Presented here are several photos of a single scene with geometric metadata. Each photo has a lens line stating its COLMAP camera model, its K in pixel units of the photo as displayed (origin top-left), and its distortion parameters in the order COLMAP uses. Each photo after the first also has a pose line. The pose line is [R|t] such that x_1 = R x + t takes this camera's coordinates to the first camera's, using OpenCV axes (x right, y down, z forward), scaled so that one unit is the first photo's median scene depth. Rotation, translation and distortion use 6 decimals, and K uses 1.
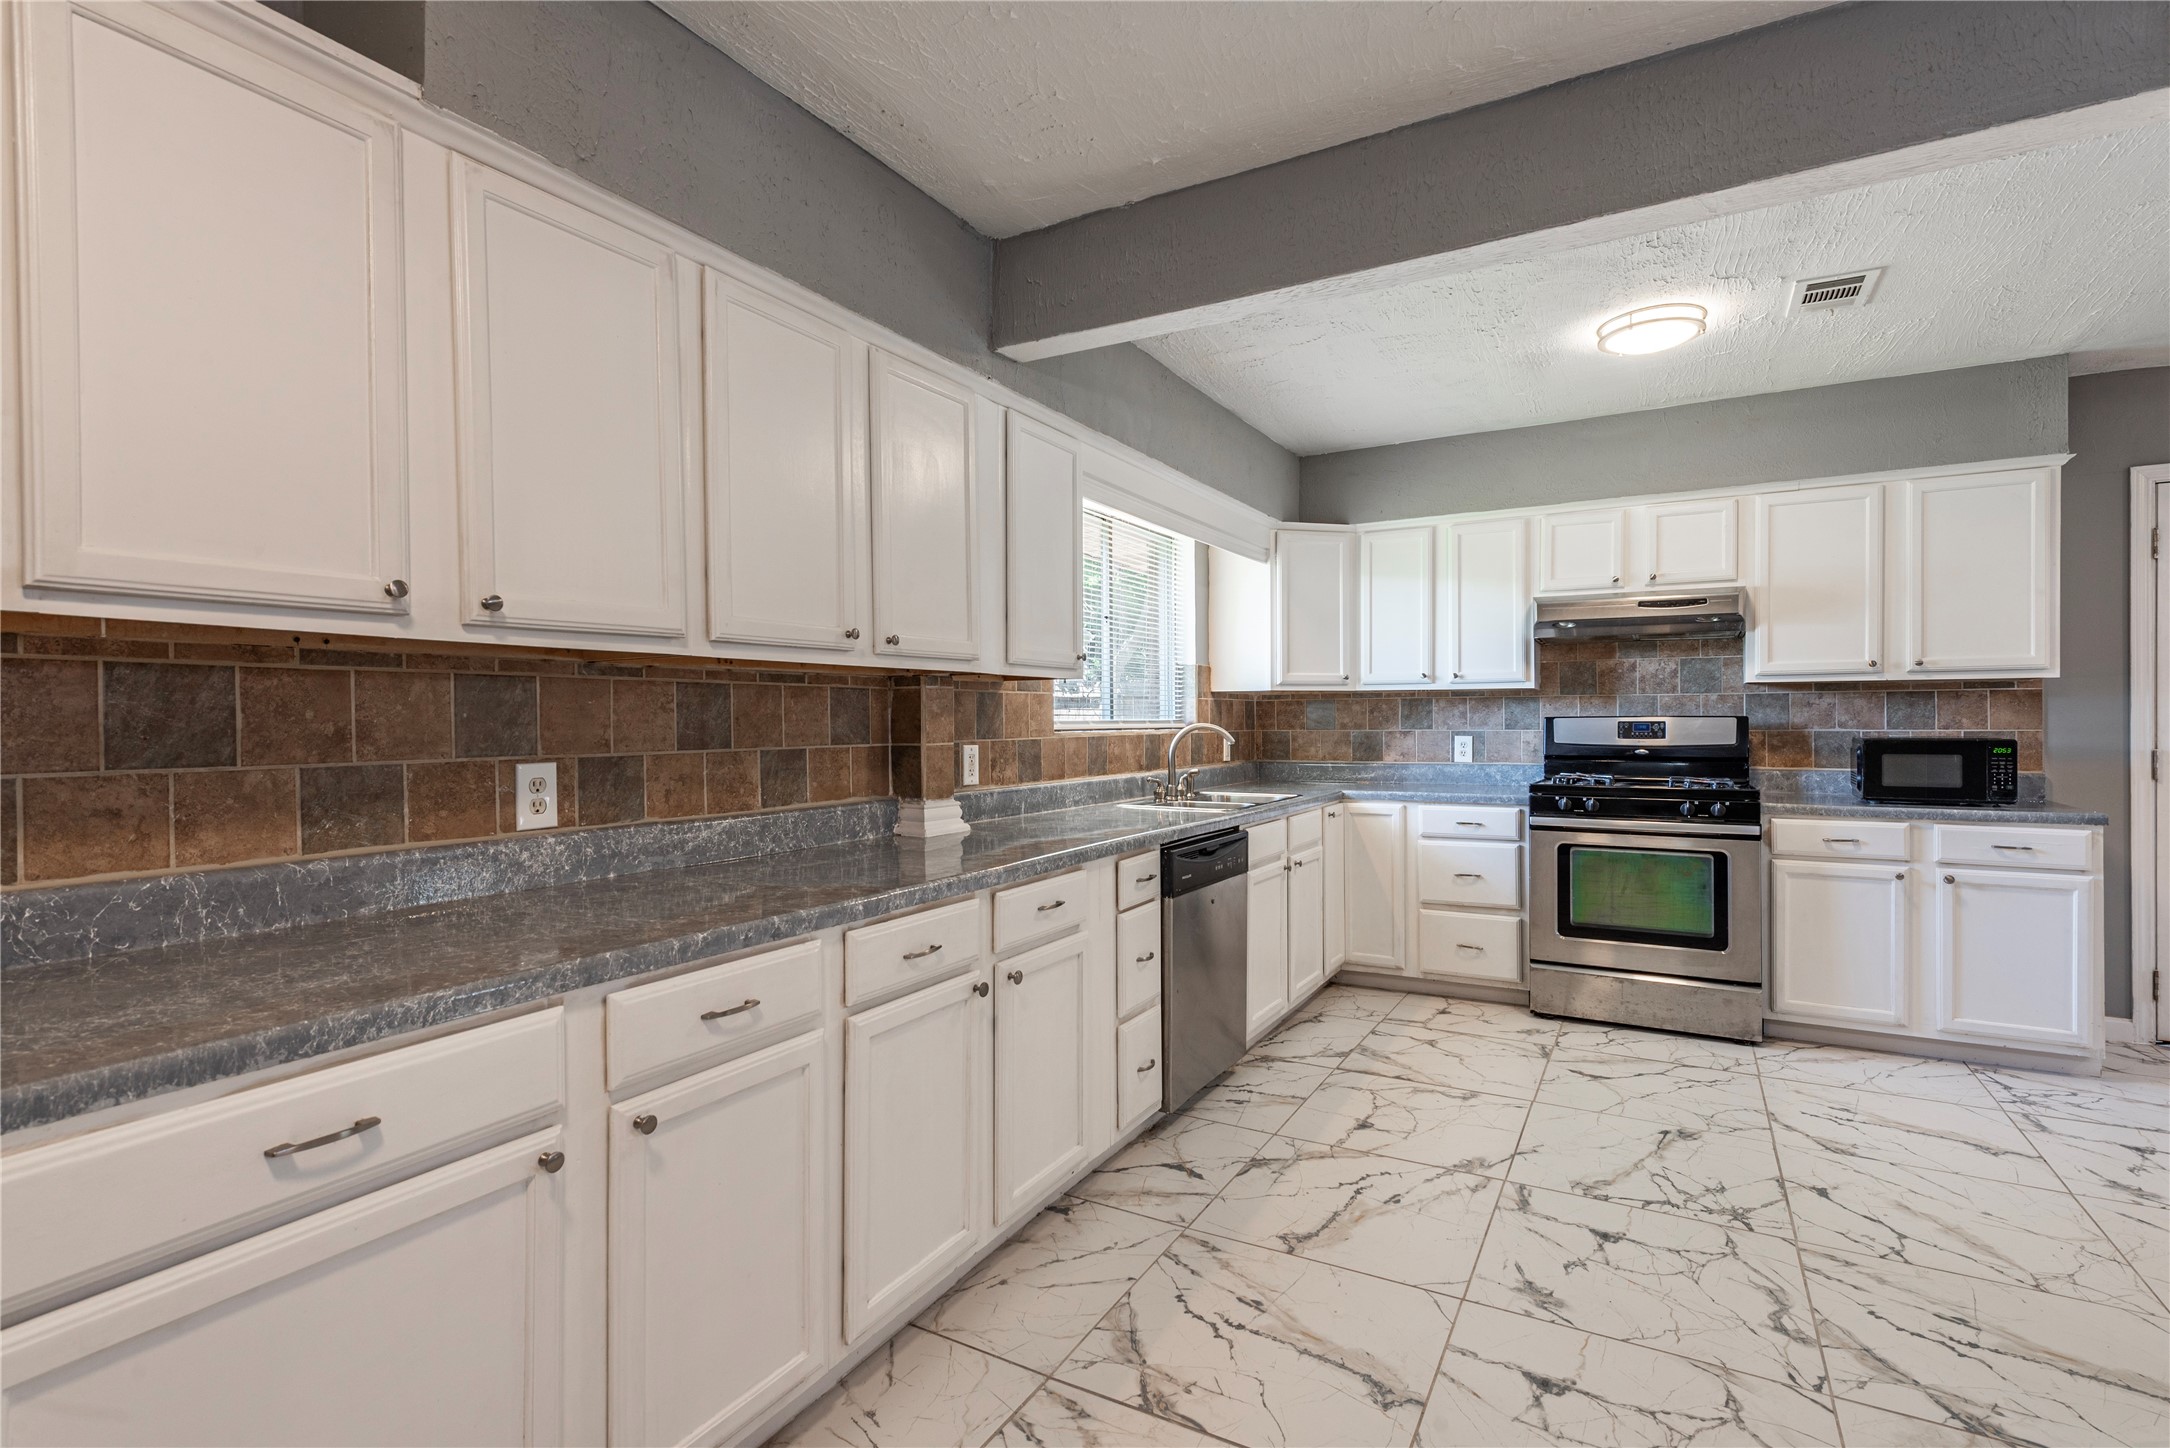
lens RADIAL K [[1027.1, 0, 1085.0], [0, 1027.1, 724.0], [0, 0, 1]] dist [0.021068, -0.011553]
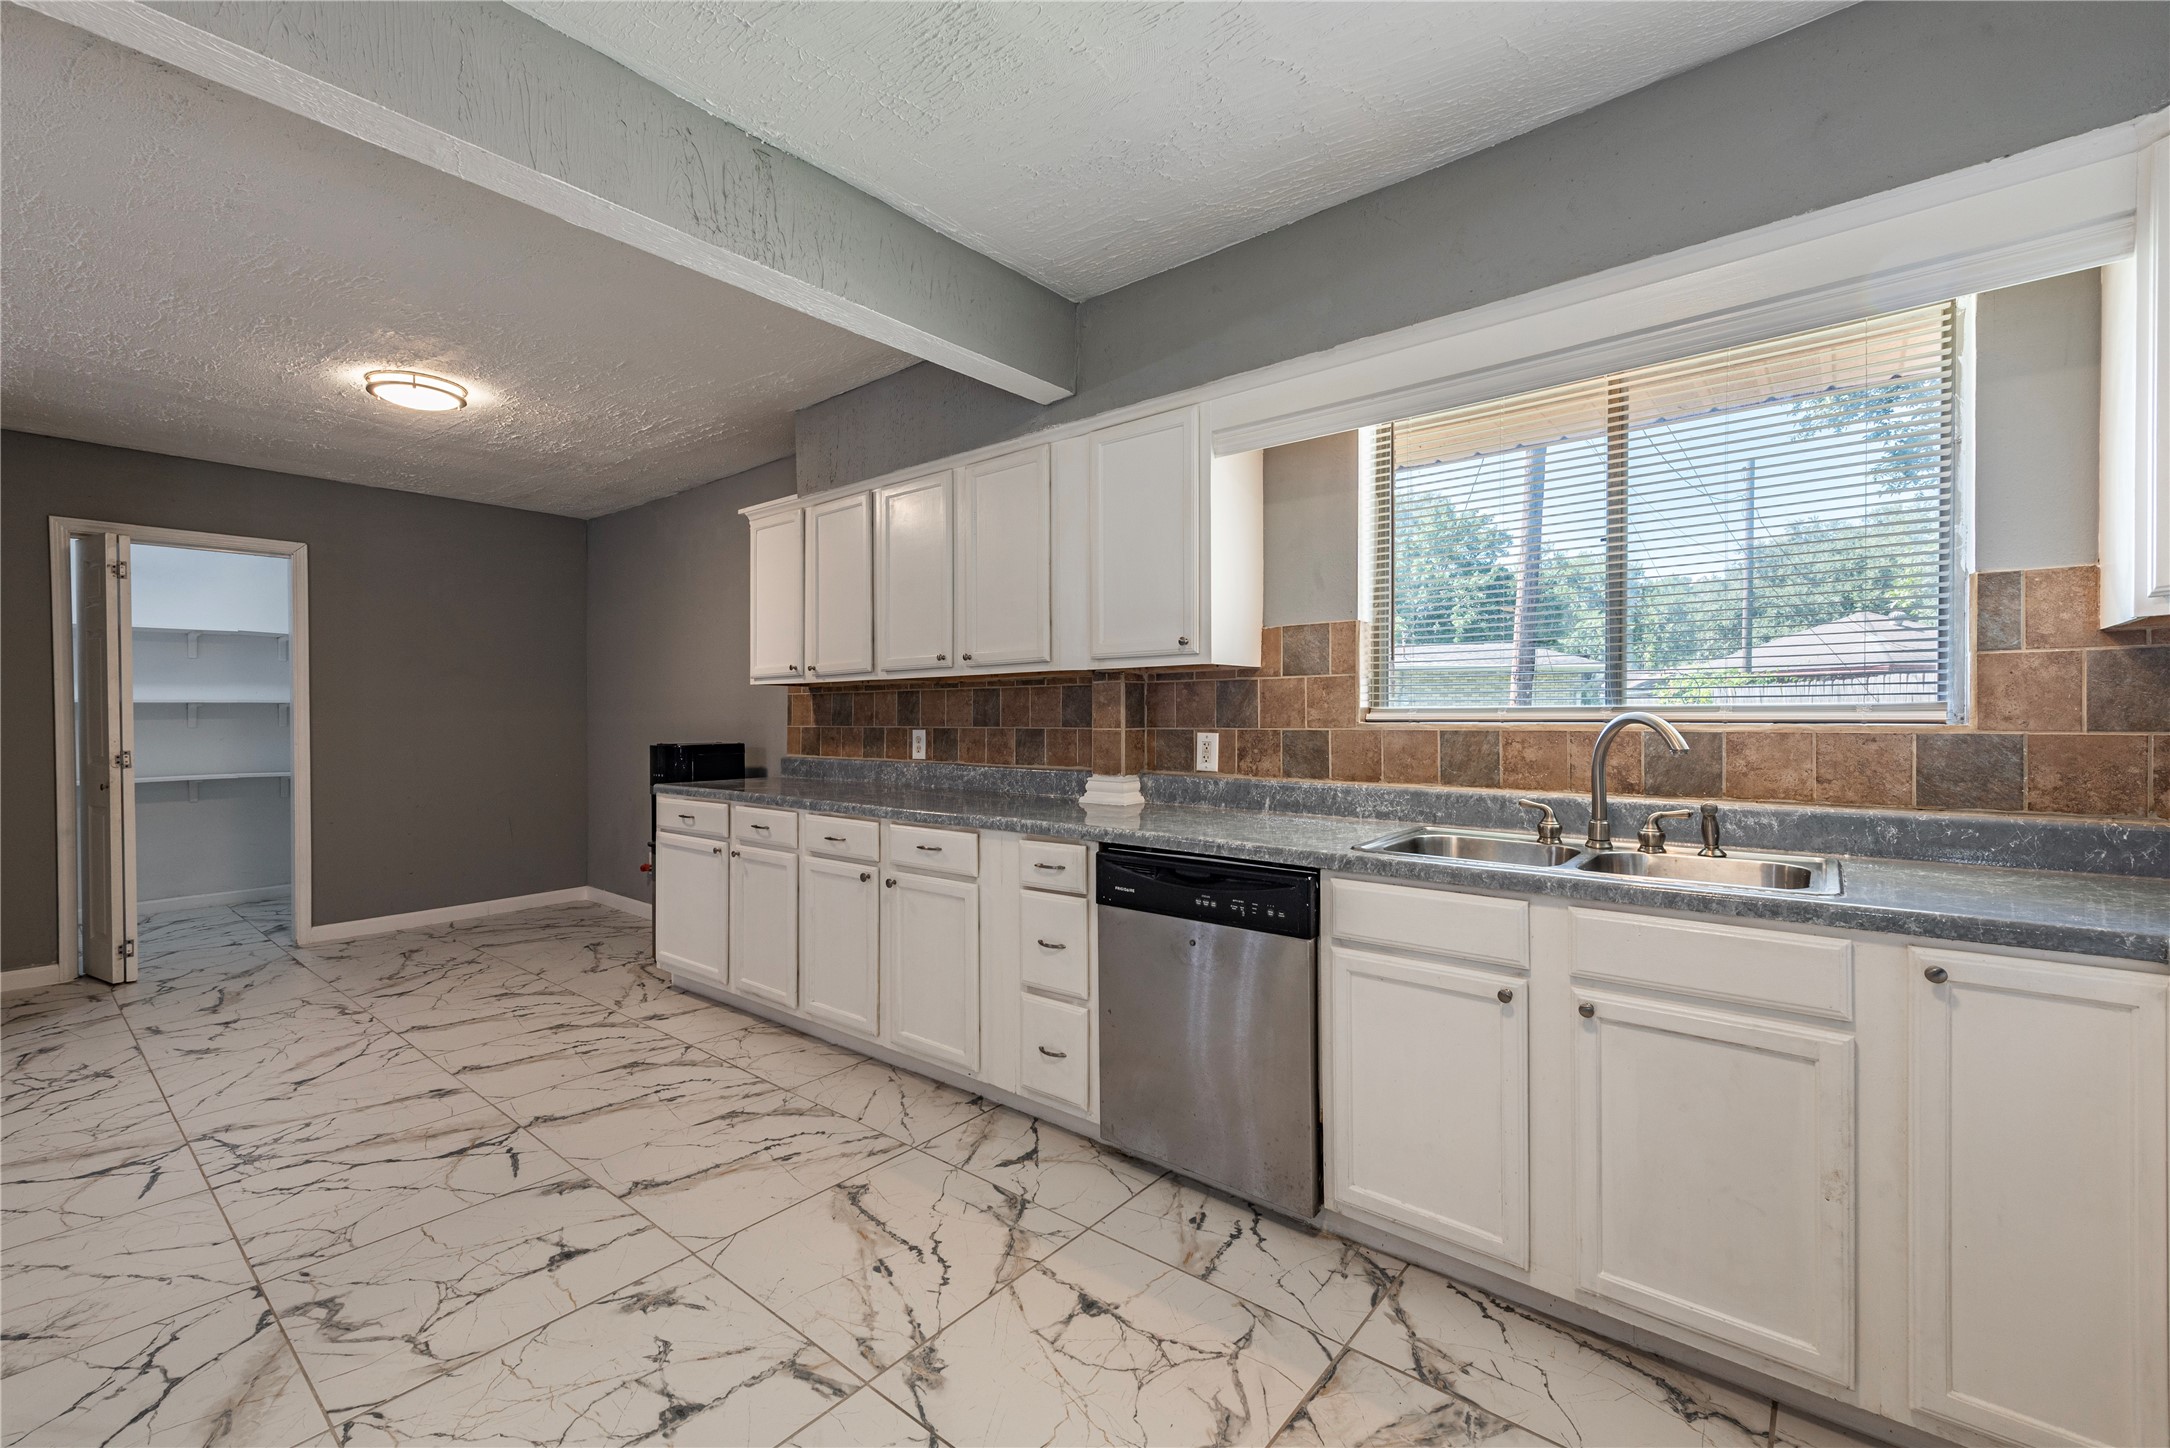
lens RADIAL K [[903.5, 0, 1092.4], [0, 903.5, 721.7], [0, 0, 1]] dist [0.023034, -0.008688]
pose [[-0.170166, 0.014708, -0.985306, 0.737241], [0.002407, 0.999892, 0.014510, -0.003703], [0.985412, 0.000097, -0.170183, 0.949793]]
